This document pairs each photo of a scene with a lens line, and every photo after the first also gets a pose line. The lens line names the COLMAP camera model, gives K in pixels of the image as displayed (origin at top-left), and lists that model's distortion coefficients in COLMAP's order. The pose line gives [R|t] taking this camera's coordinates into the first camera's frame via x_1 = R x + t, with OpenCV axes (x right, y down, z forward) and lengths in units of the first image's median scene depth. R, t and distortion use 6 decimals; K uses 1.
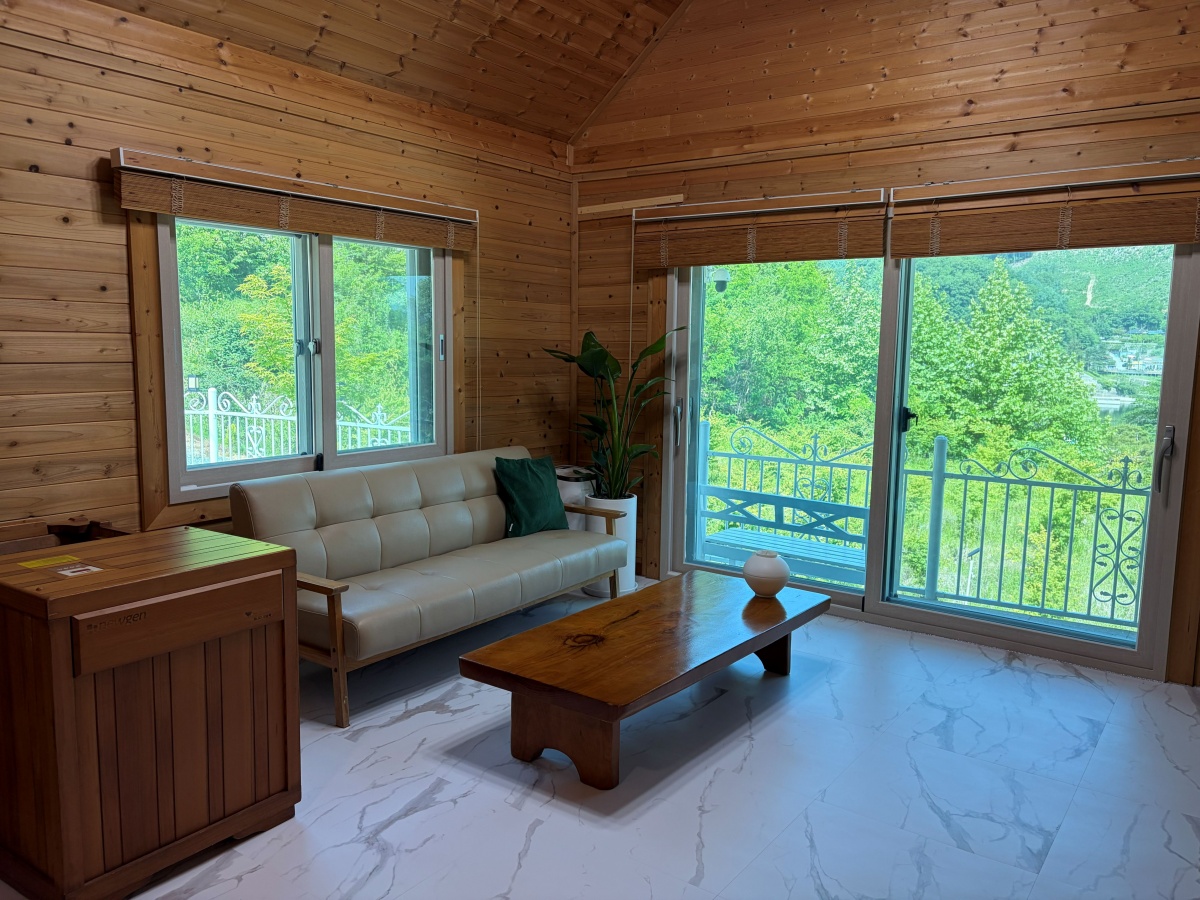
lens RADIAL K [[896.0, 0, 600.0], [0, 896.0, 450.0], [0, 0, 1]] dist [-0.003490, -0.005951]
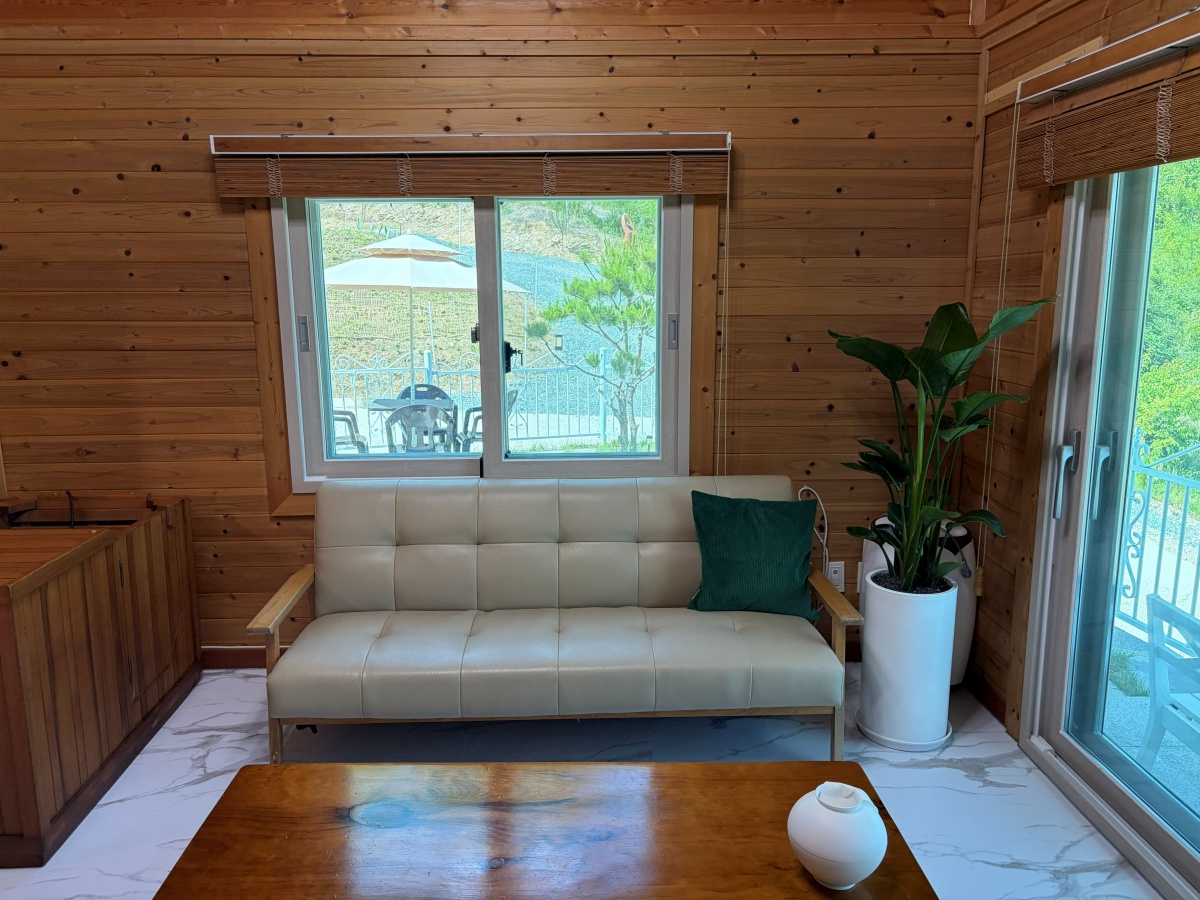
lens RADIAL K [[846.8, 0, 595.8], [0, 846.8, 434.8], [0, 0, 1]] dist [0.016165, -0.001249]
pose [[0.603177, 0.113698, -0.789462, 0.345111], [-0.078894, 0.993439, 0.082797, -0.081533], [0.793696, 0.012343, 0.608189, 0.523815]]
